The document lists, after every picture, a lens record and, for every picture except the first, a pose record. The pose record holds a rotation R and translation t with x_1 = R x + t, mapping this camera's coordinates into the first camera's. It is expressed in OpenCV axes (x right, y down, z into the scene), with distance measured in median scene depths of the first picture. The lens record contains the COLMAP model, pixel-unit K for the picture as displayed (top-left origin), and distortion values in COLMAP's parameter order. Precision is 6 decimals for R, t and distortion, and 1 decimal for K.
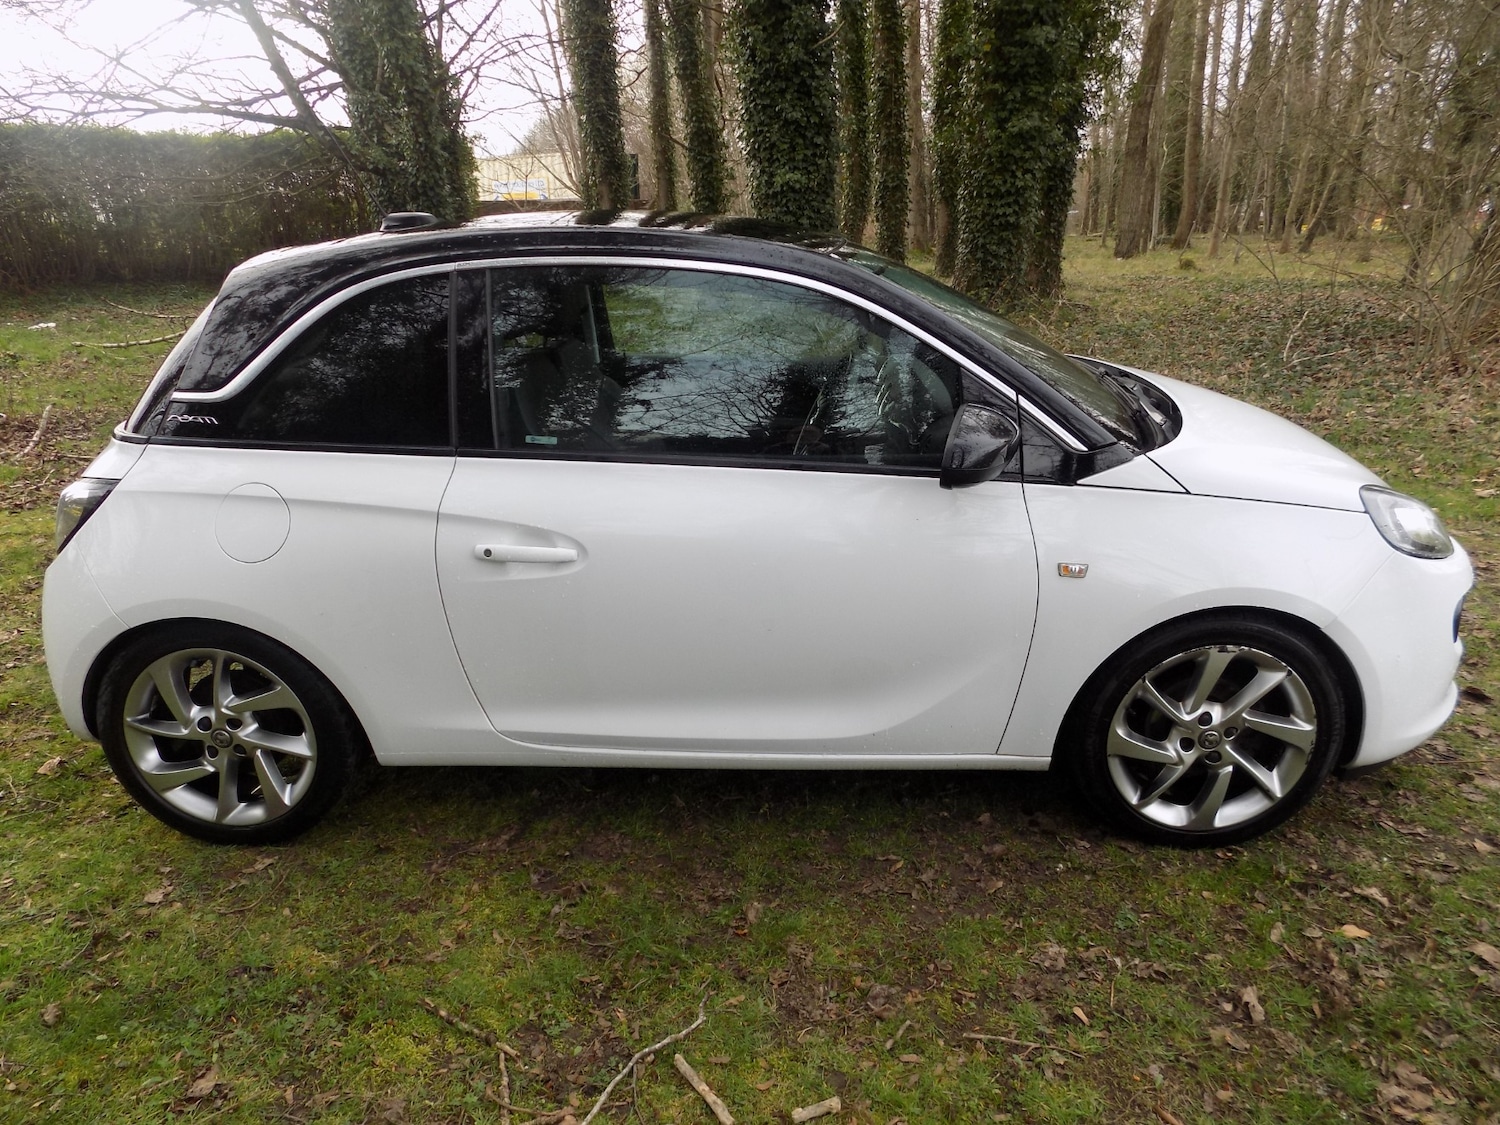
lens RADIAL K [[1020.2, 0, 754.1], [0, 1020.2, 555.2], [0, 0, 1]] dist [-0.072896, 0.075373]
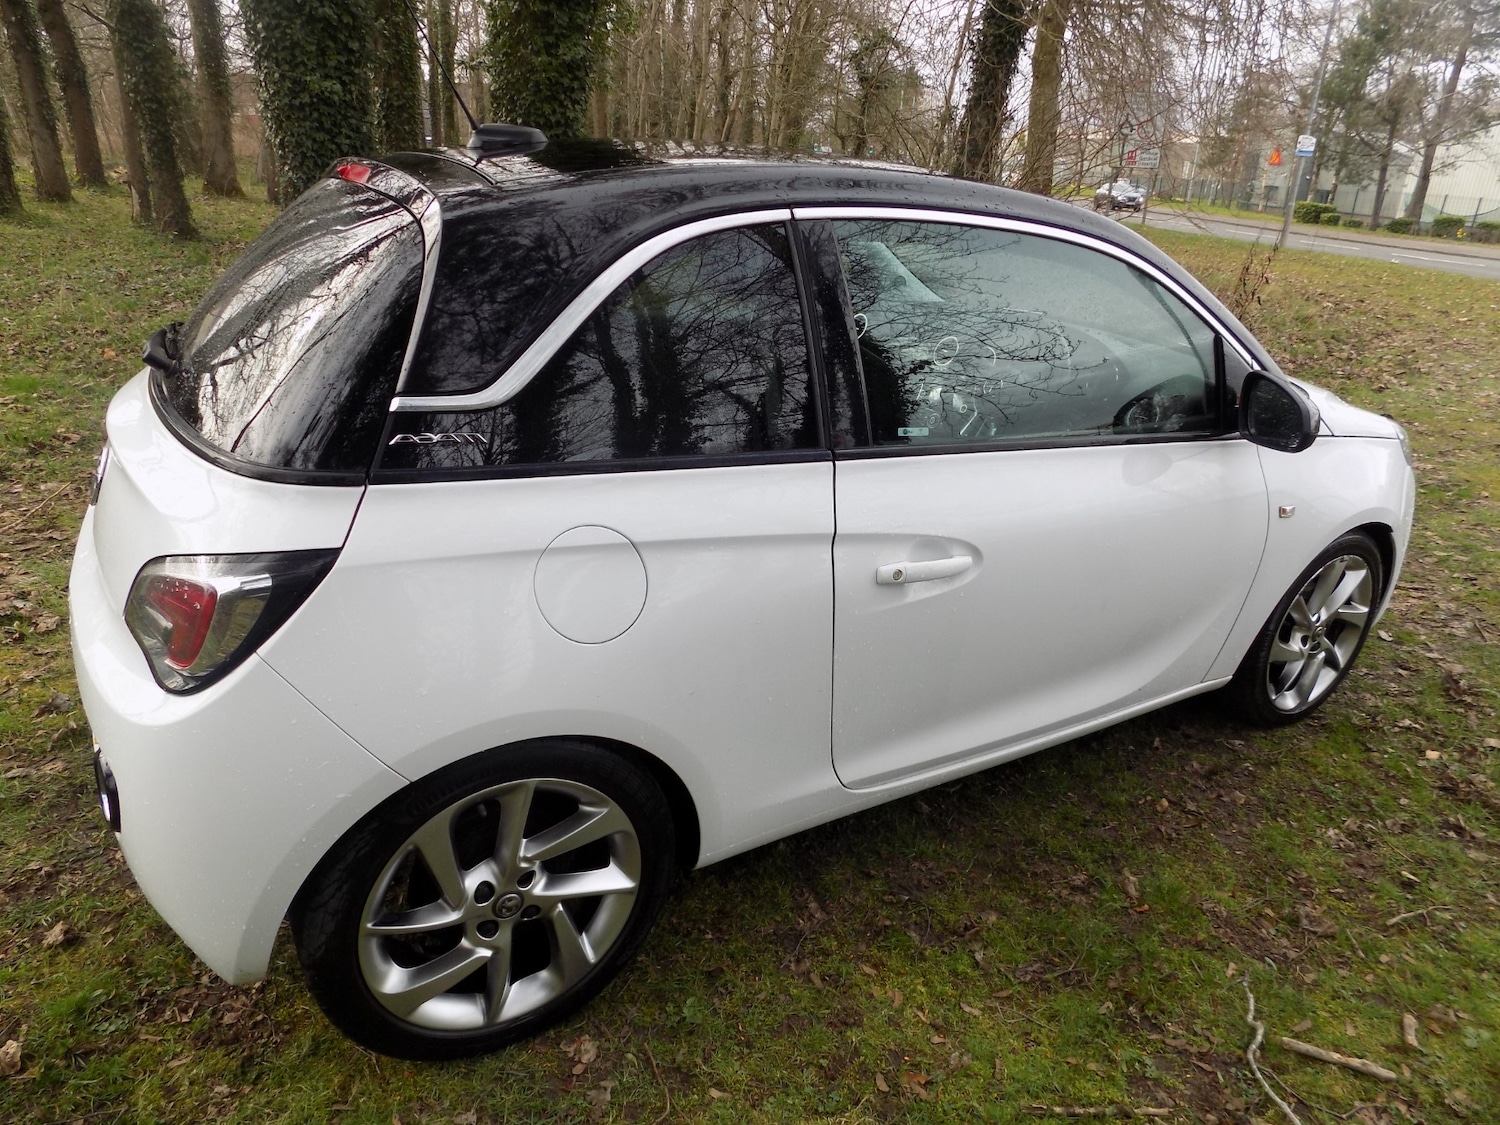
lens RADIAL K [[1020.2, 0, 757.5], [0, 1020.2, 554.8], [0, 0, 1]] dist [-0.072896, 0.075373]
pose [[0.832850, -0.145372, 0.534068, -0.169930], [0.110676, 0.989146, 0.096649, -0.023470], [-0.542321, -0.021385, 0.839899, 0.080452]]
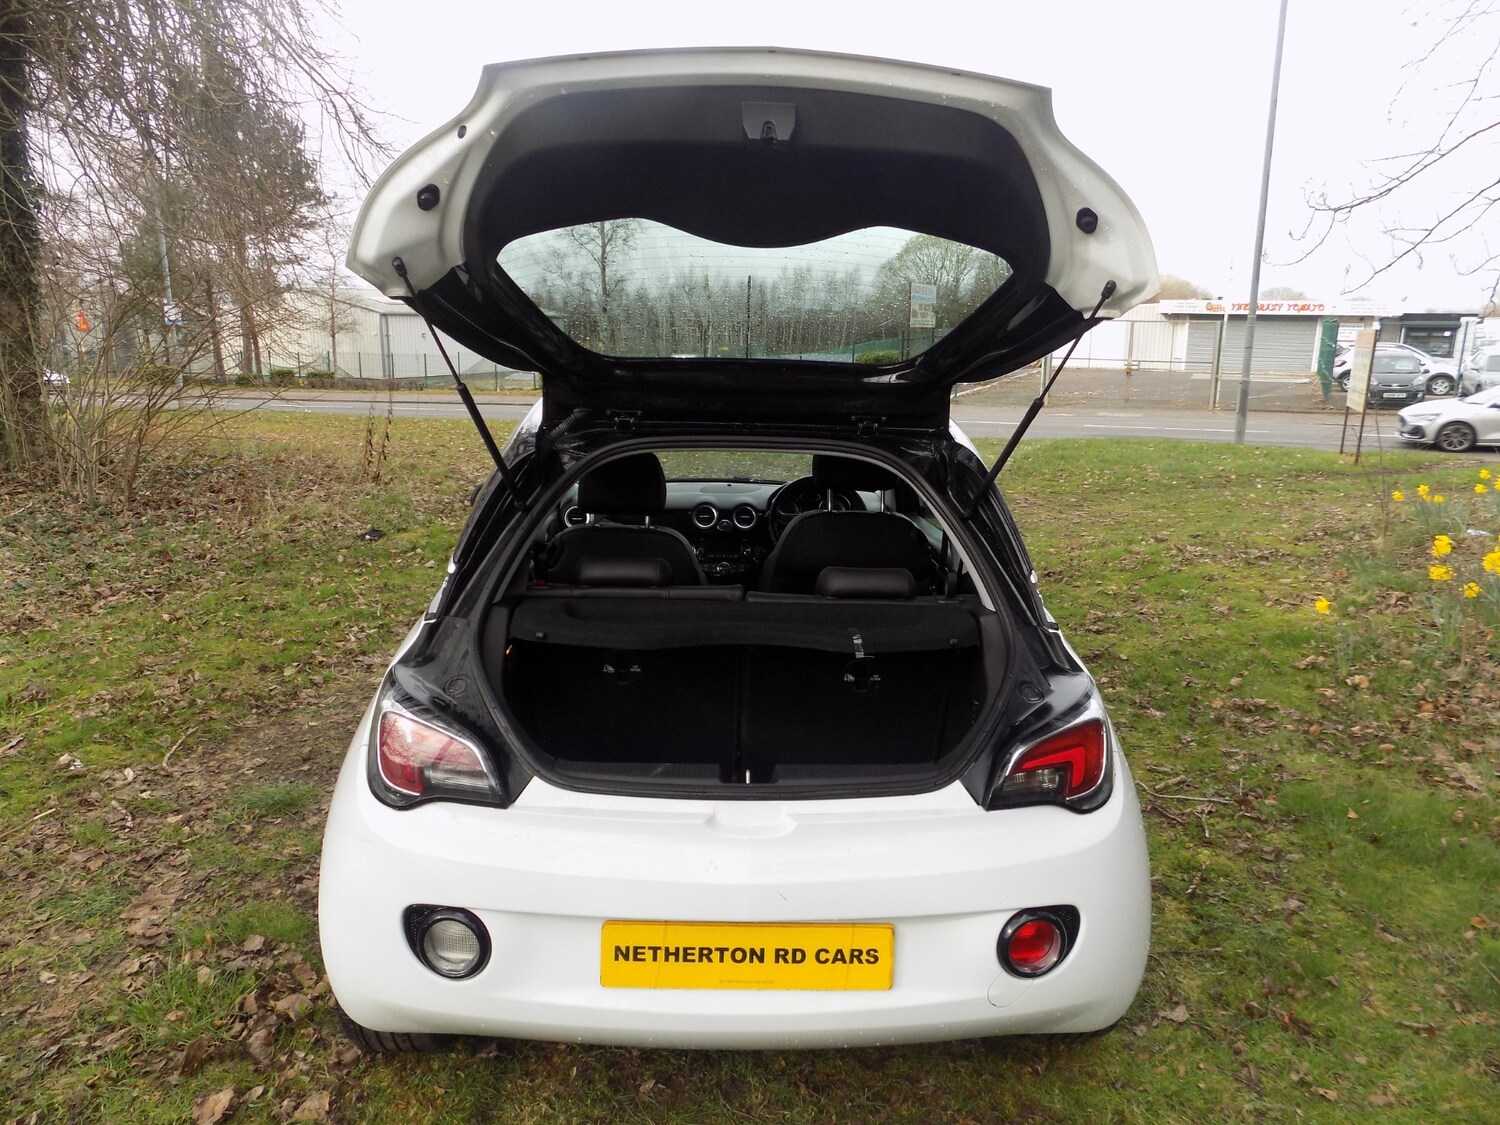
lens RADIAL K [[1020.2, 0, 756.1], [0, 1020.2, 547.8], [0, 0, 1]] dist [-0.072896, 0.075373]
pose [[-0.069242, -0.172314, 0.982605, -0.337637], [0.313562, 0.931290, 0.185411, -0.100481], [-0.947040, 0.320945, -0.010453, 0.285969]]
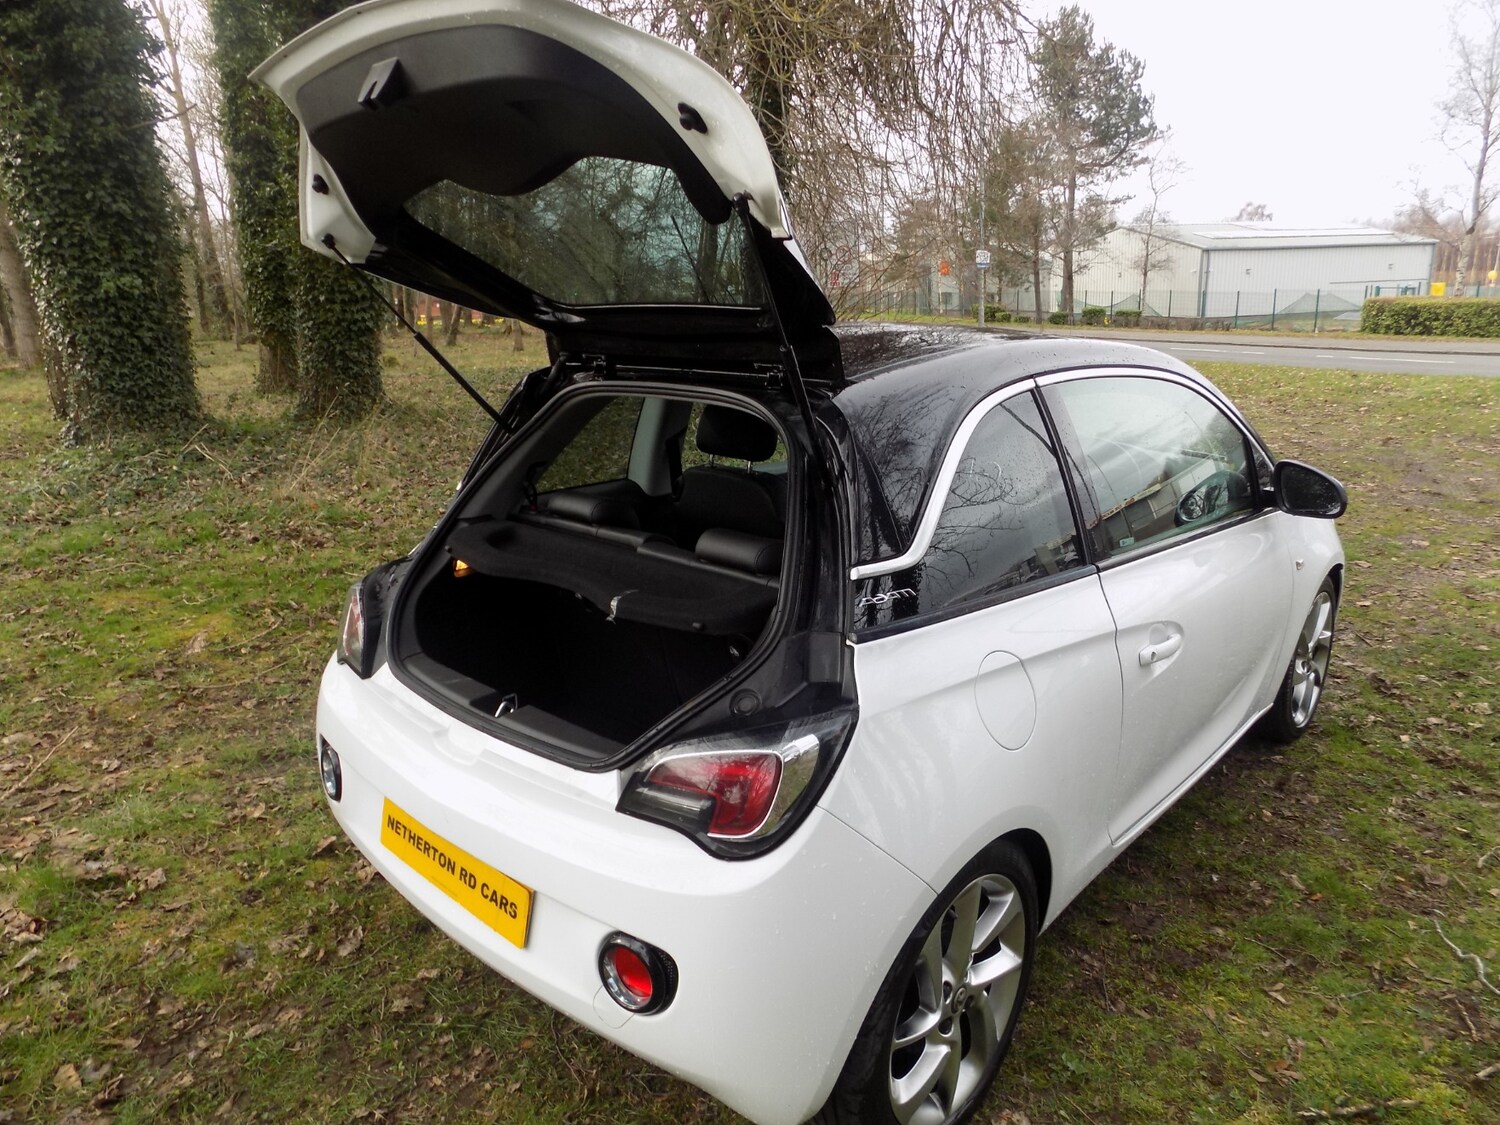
lens RADIAL K [[1020.2, 0, 756.1], [0, 1020.2, 553.2], [0, 0, 1]] dist [-0.072896, 0.075373]
pose [[0.650818, -0.183354, 0.736762, -0.268079], [0.252047, 0.967545, 0.018142, -0.047226], [-0.716176, 0.173891, 0.675909, 0.125963]]
